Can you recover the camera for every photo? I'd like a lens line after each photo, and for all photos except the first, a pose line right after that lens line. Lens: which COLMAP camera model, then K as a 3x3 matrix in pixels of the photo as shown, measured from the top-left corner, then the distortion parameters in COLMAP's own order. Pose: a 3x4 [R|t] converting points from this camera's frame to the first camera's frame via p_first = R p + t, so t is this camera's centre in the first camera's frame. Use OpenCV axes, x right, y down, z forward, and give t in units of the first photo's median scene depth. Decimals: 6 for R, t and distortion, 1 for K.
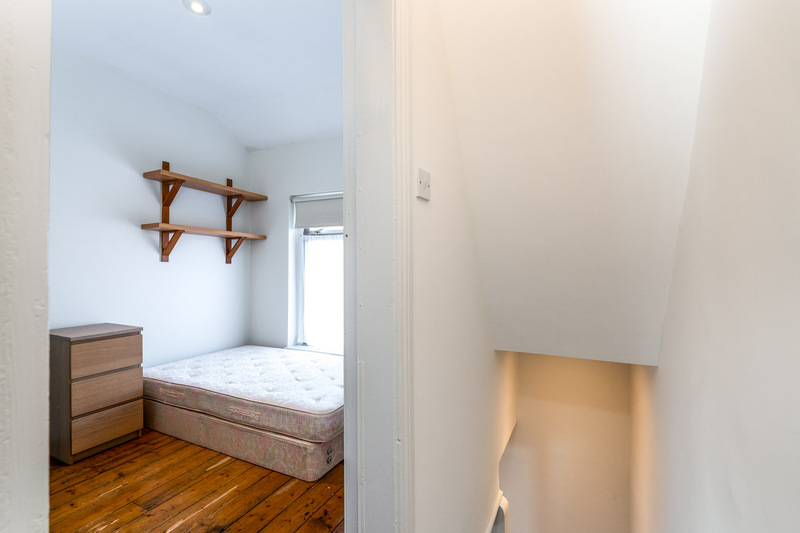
lens RADIAL K [[350.4, 0, 399.5], [0, 350.4, 269.8], [0, 0, 1]] dist [-0.011568, 0.001291]
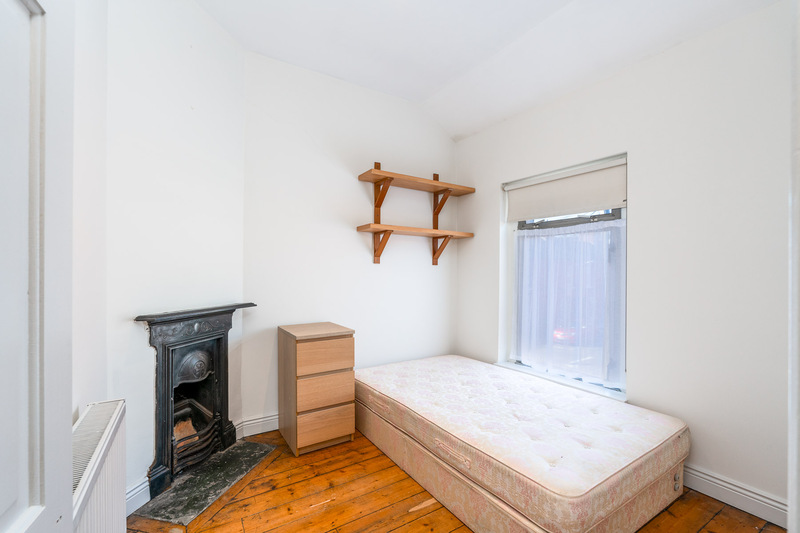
lens RADIAL K [[350.4, 0, 399.9], [0, 350.4, 270.7], [0, 0, 1]] dist [-0.011568, 0.001291]
pose [[0.849505, 0.000707, -0.527579, -0.111875], [-0.003130, 0.999988, -0.003700, 0.001349], [0.527571, 0.004794, 0.849498, 0.231891]]
